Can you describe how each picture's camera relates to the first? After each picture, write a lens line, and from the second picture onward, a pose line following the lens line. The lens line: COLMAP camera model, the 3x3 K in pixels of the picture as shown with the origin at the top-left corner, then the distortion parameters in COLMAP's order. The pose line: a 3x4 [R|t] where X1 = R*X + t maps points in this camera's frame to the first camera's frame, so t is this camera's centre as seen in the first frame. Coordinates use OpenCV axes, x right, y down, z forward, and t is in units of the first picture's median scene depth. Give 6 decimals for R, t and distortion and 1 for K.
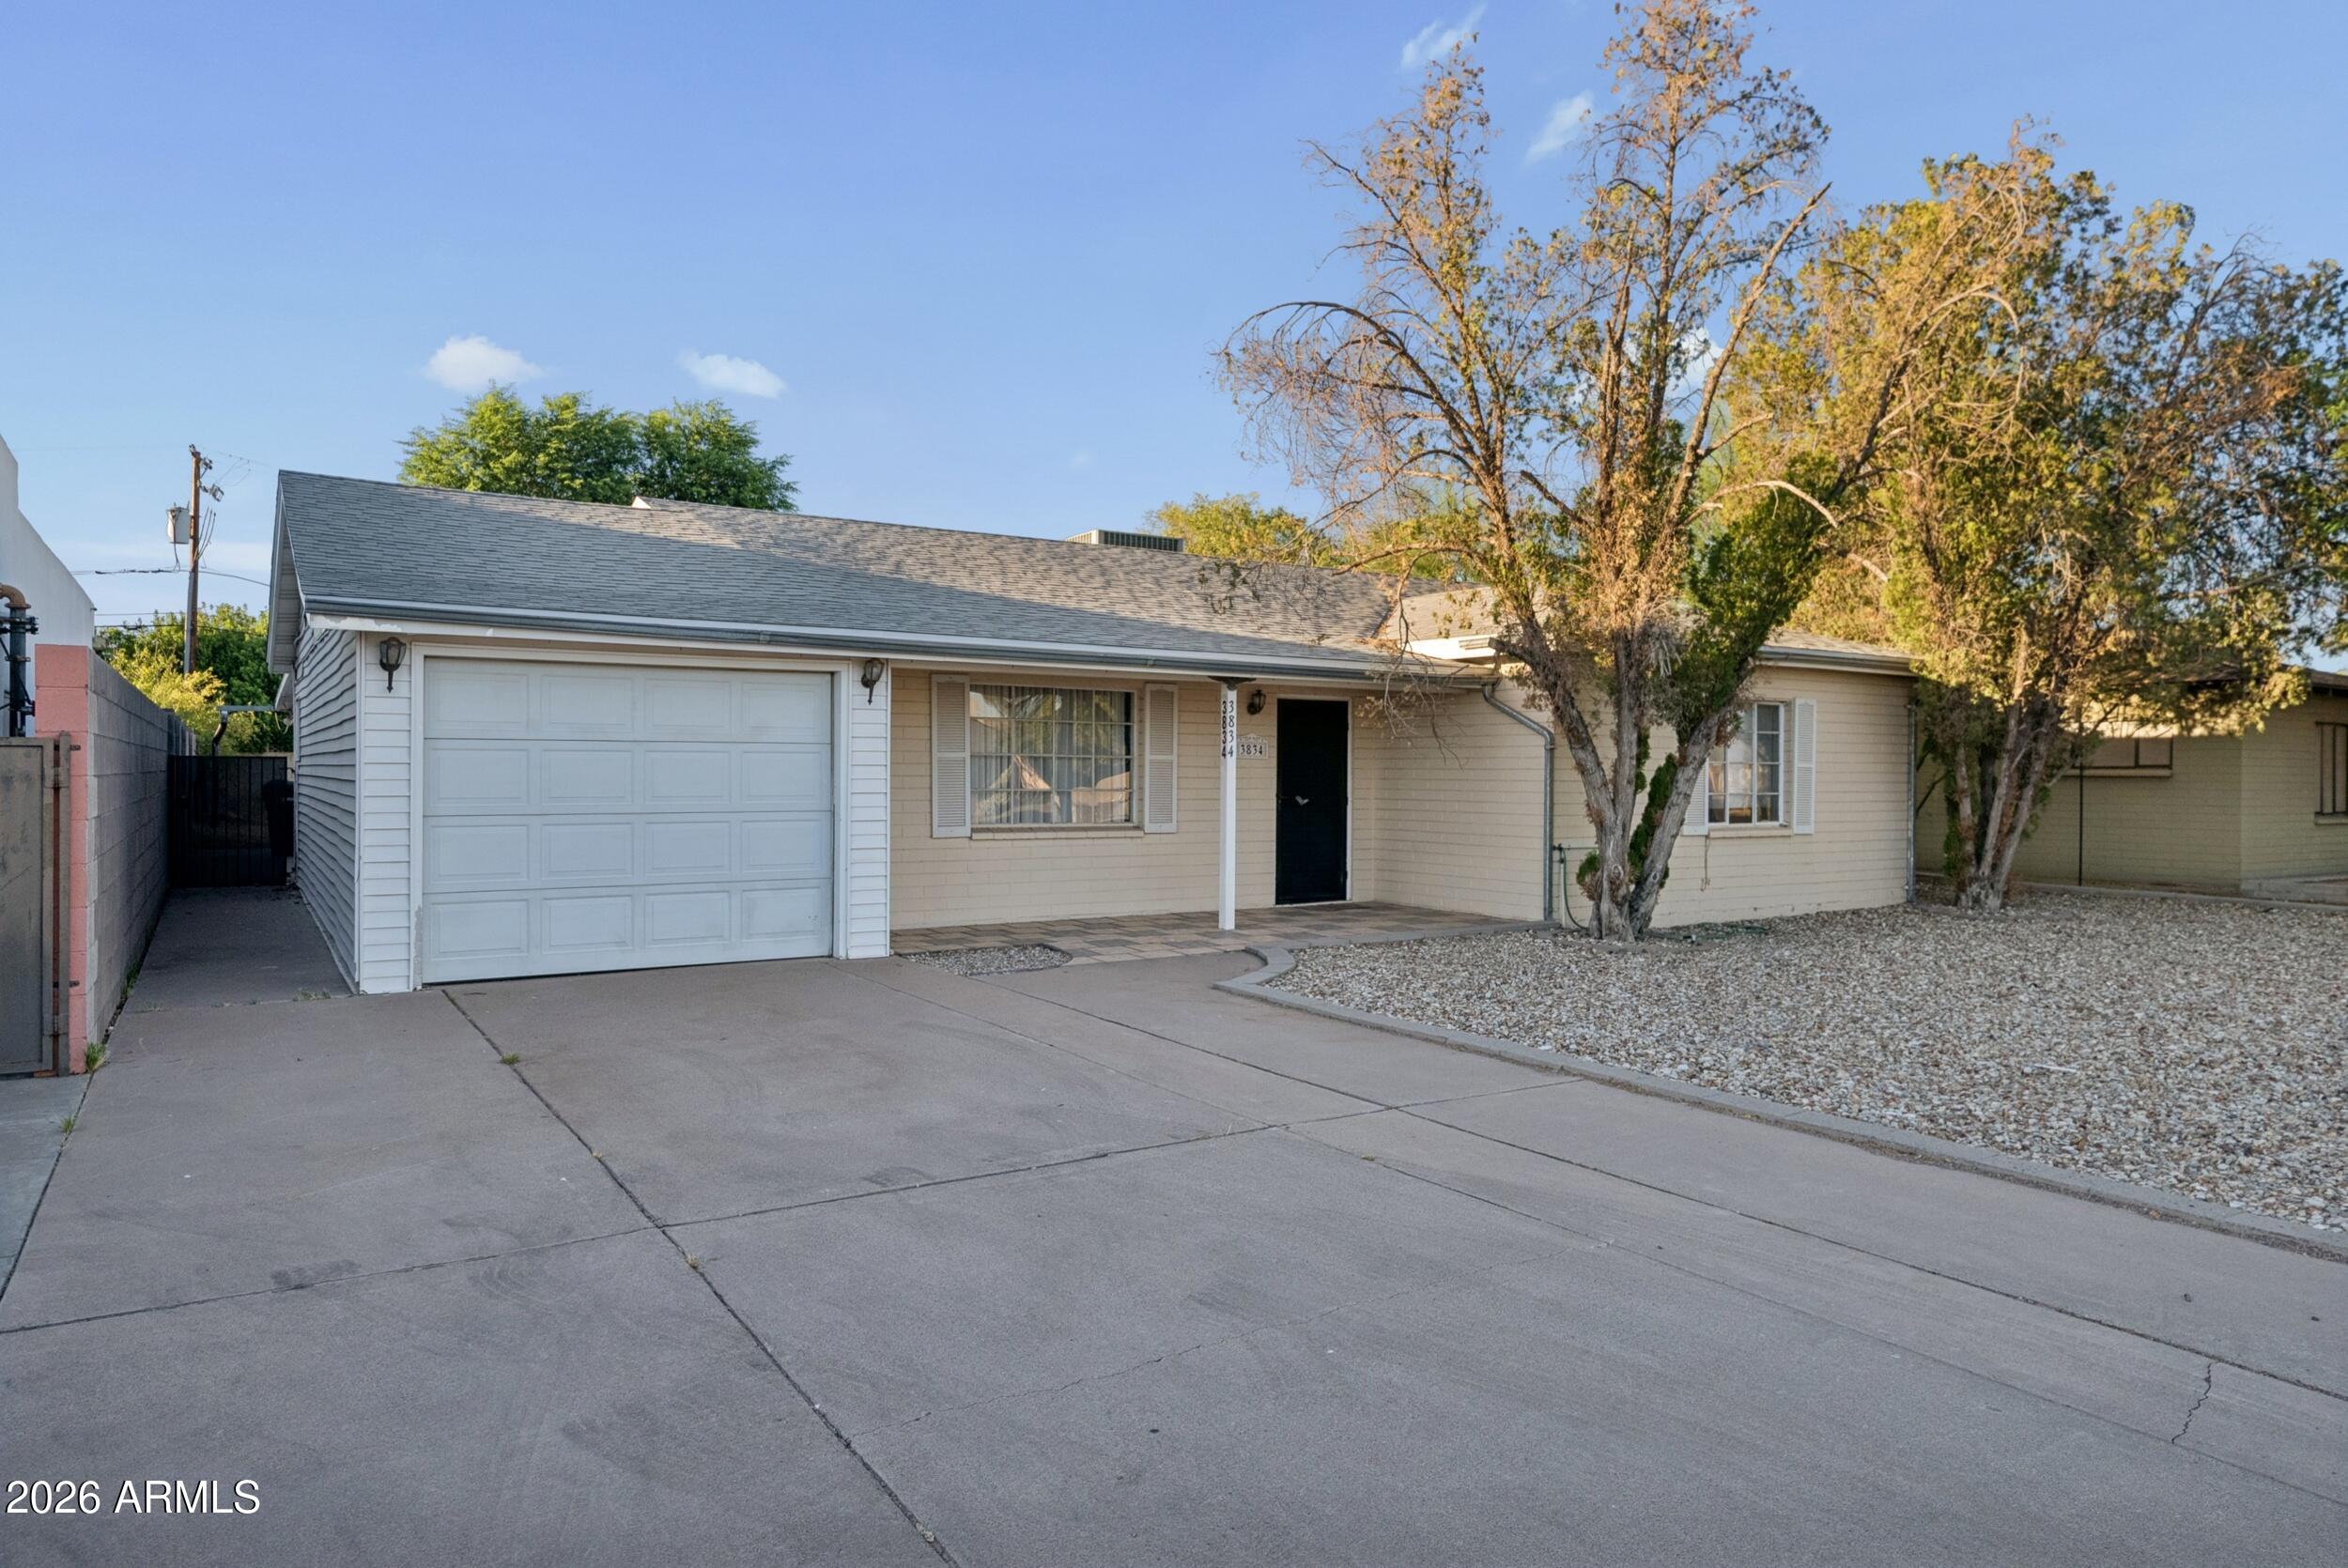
lens RADIAL K [[1440.3, 0, 1172.9], [0, 1440.3, 781.0], [0, 0, 1]] dist [-0.003297, 0.000082]
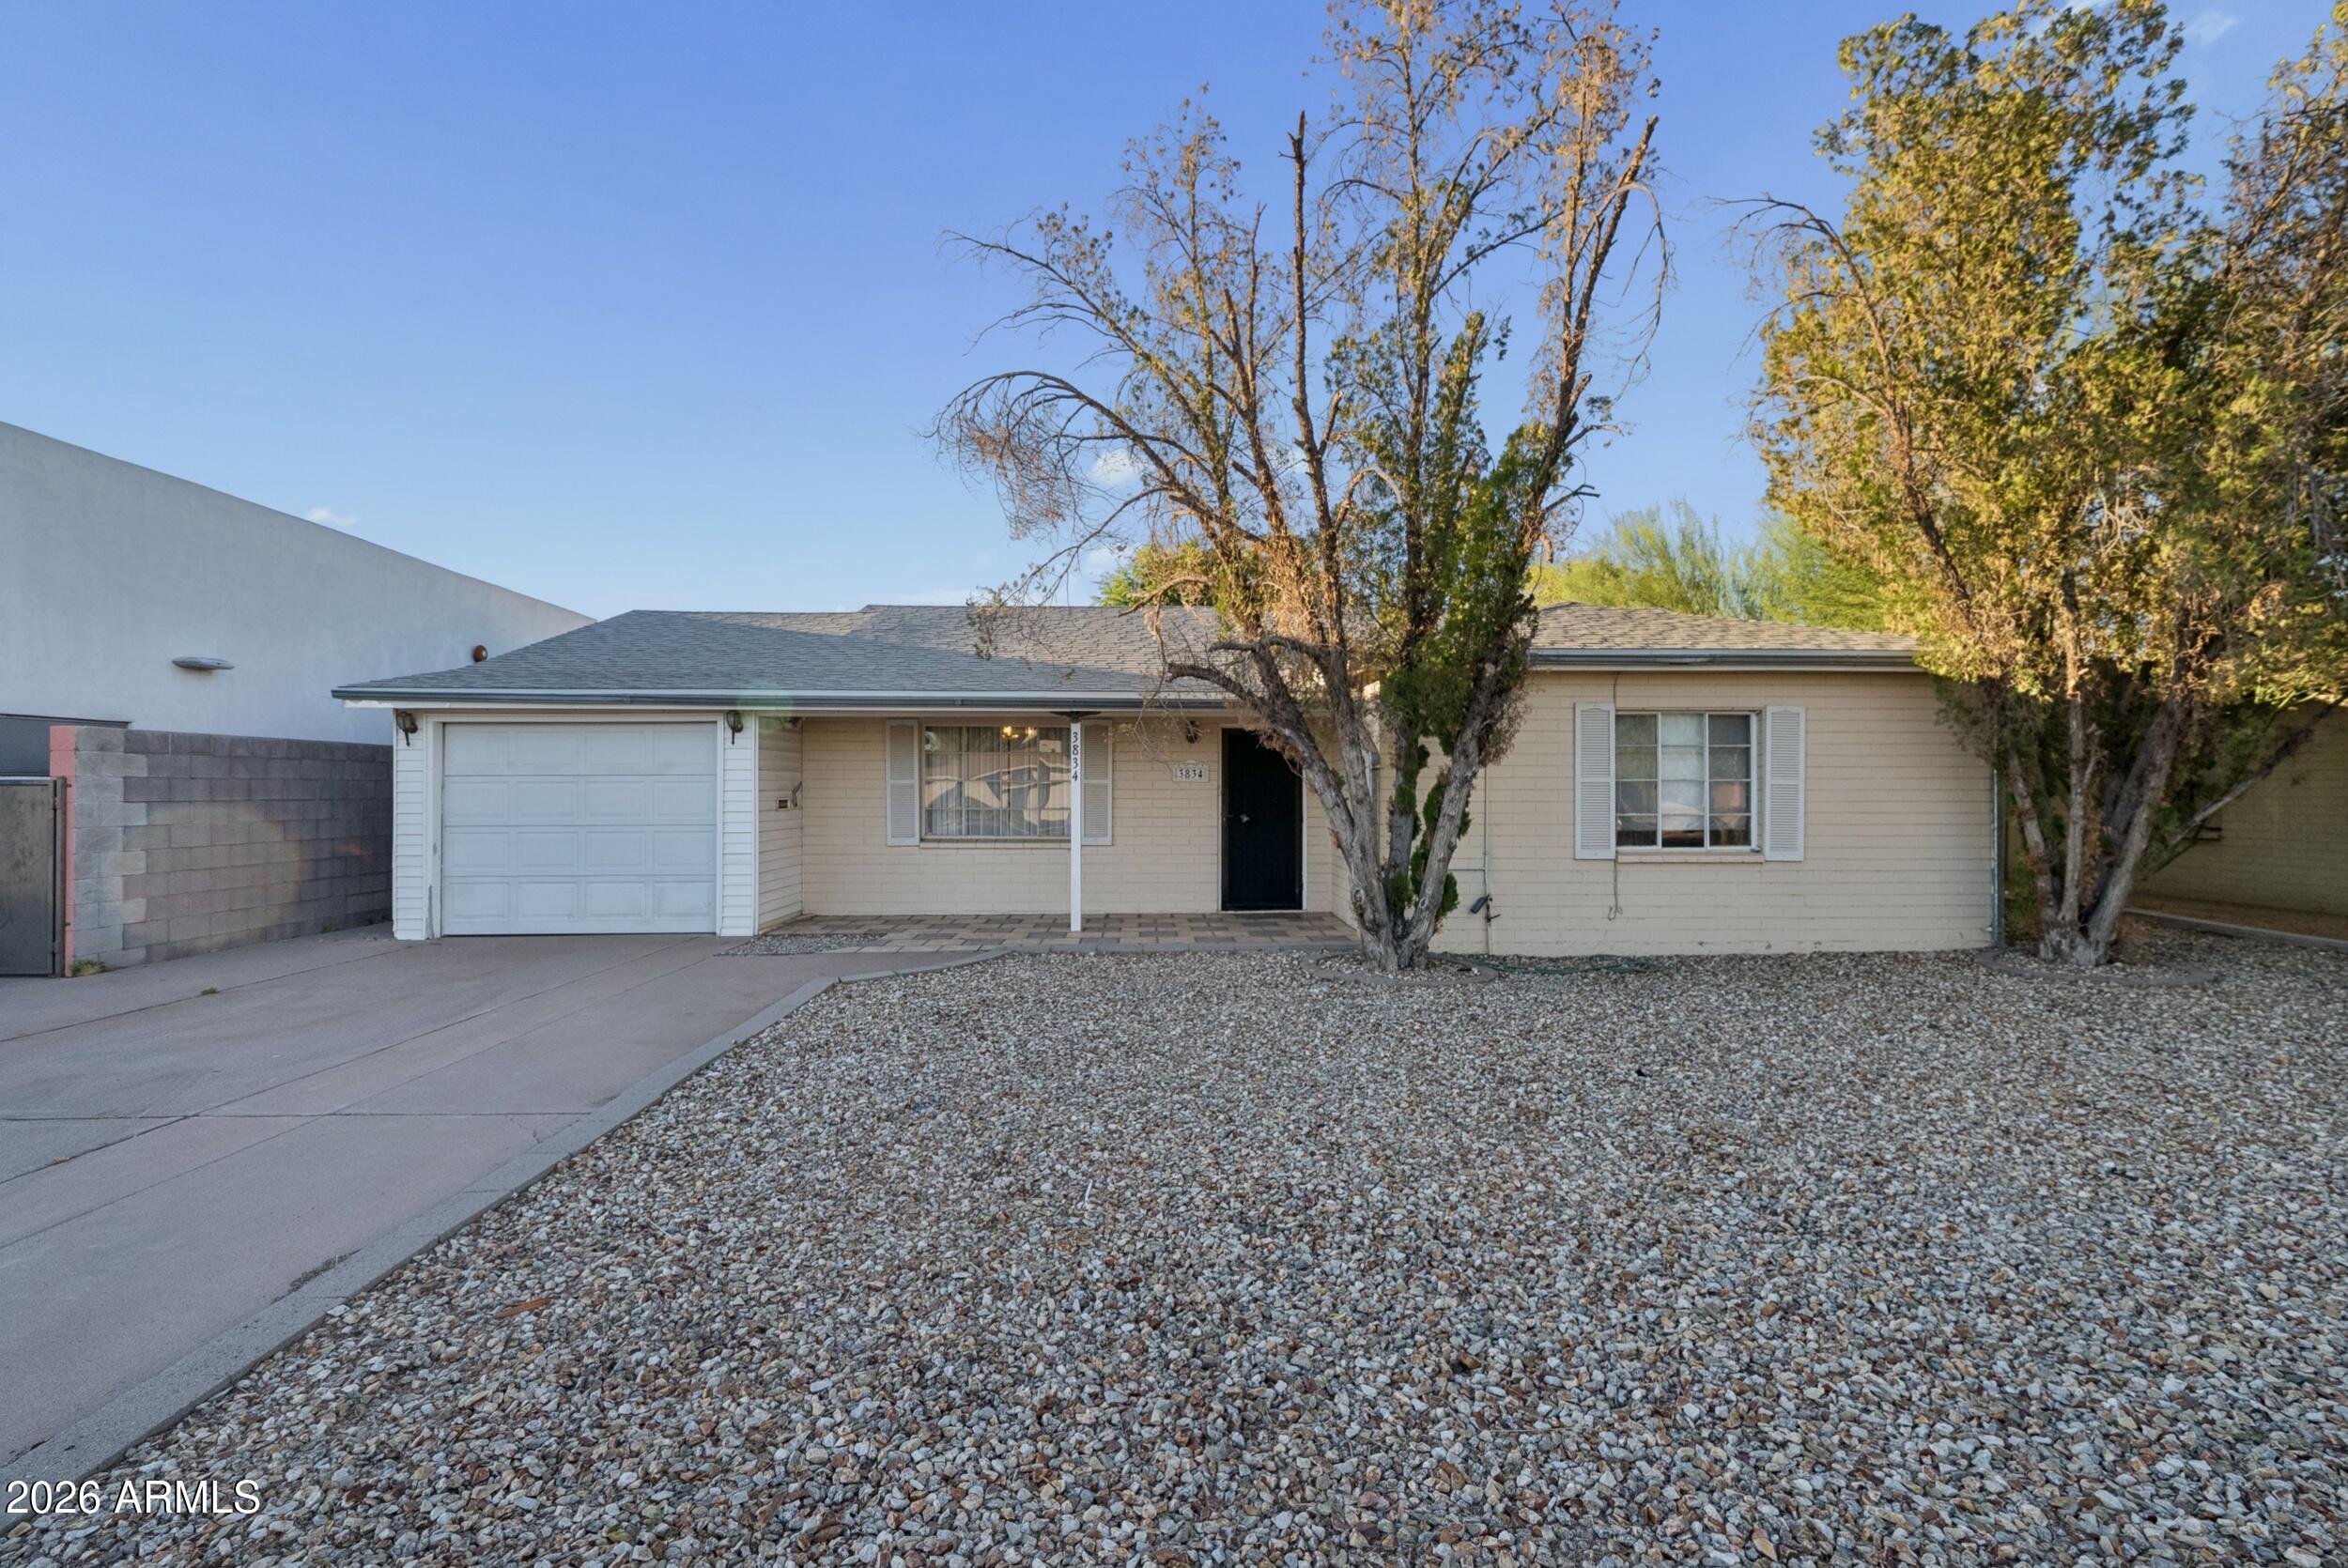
lens RADIAL K [[1066.0, 0, 1175.8], [0, 1066.0, 776.0], [0, 0, 1]] dist [0.006278, 0.000067]
pose [[0.859730, -0.014318, -0.510547, 0.526376], [0.002654, 0.999719, -0.023567, -0.000219], [0.510741, 0.018907, 0.859527, 0.296504]]
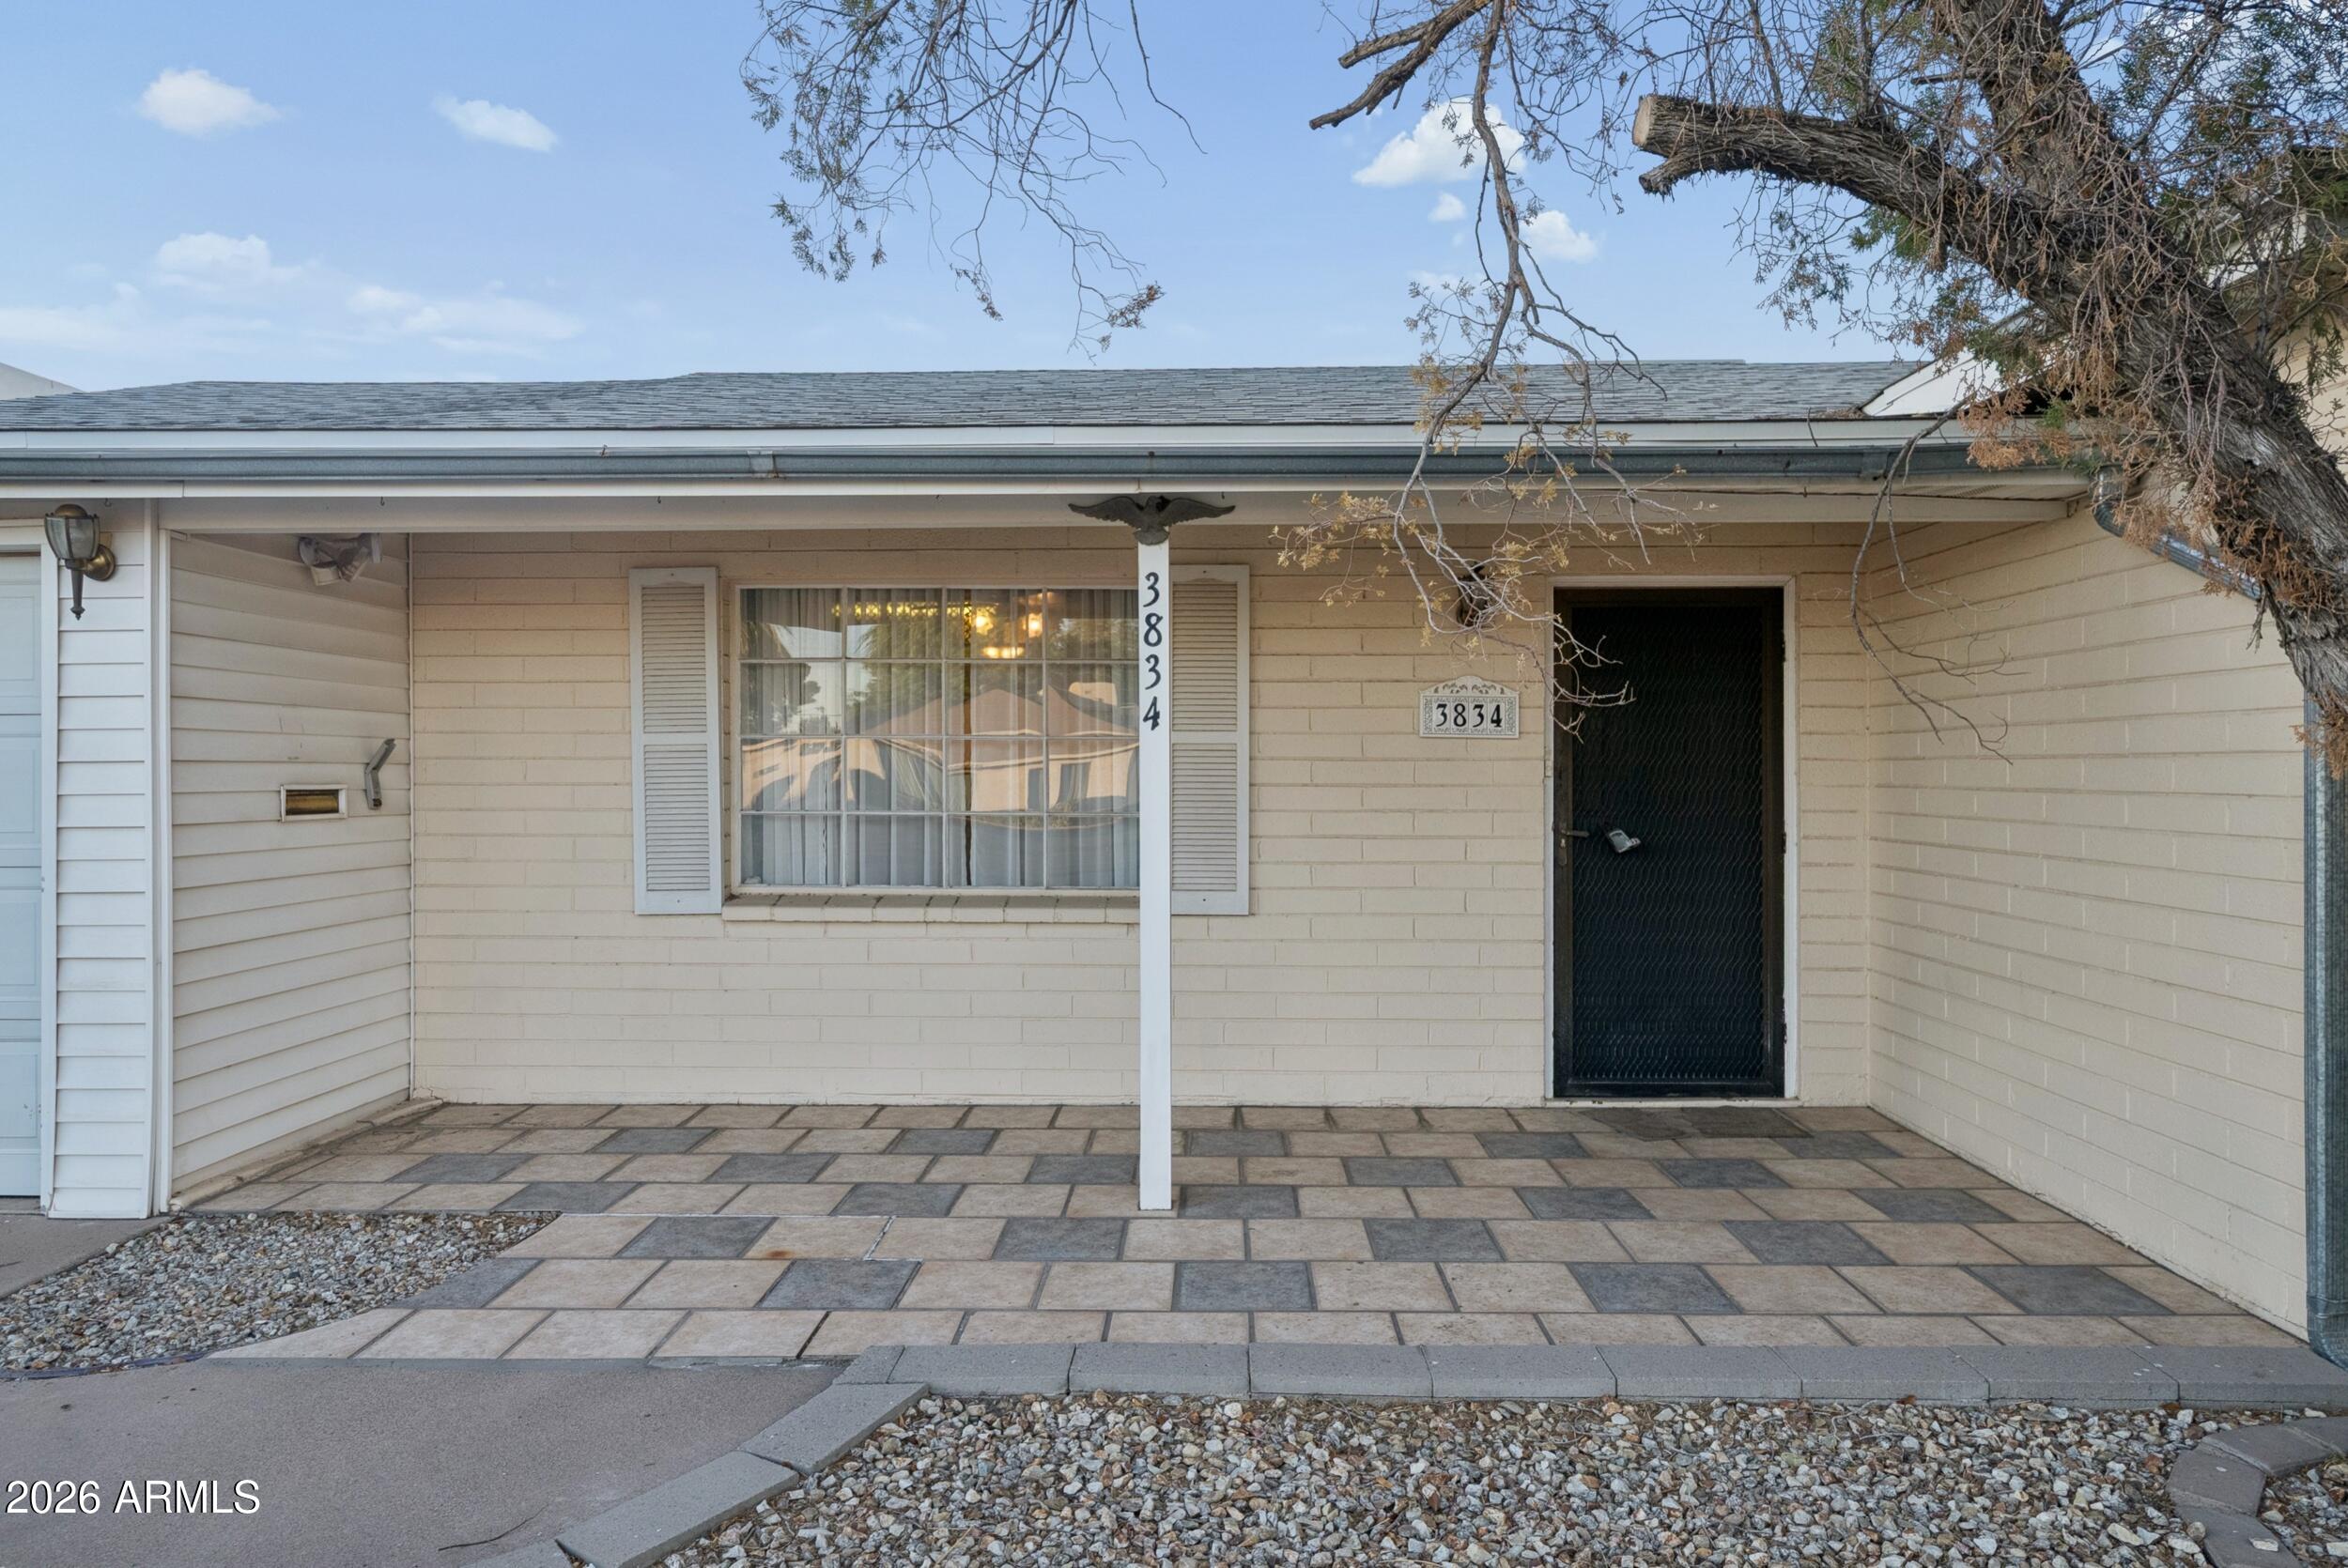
lens RADIAL K [[1458.7, 0, 1179.8], [0, 1458.7, 778.1], [0, 0, 1]] dist [0.021904, 0.000149]
pose [[0.823964, -0.007069, -0.566598, 0.244586], [0.003083, 0.999963, -0.007992, -0.001278], [0.566634, 0.004839, 0.823956, 0.677319]]
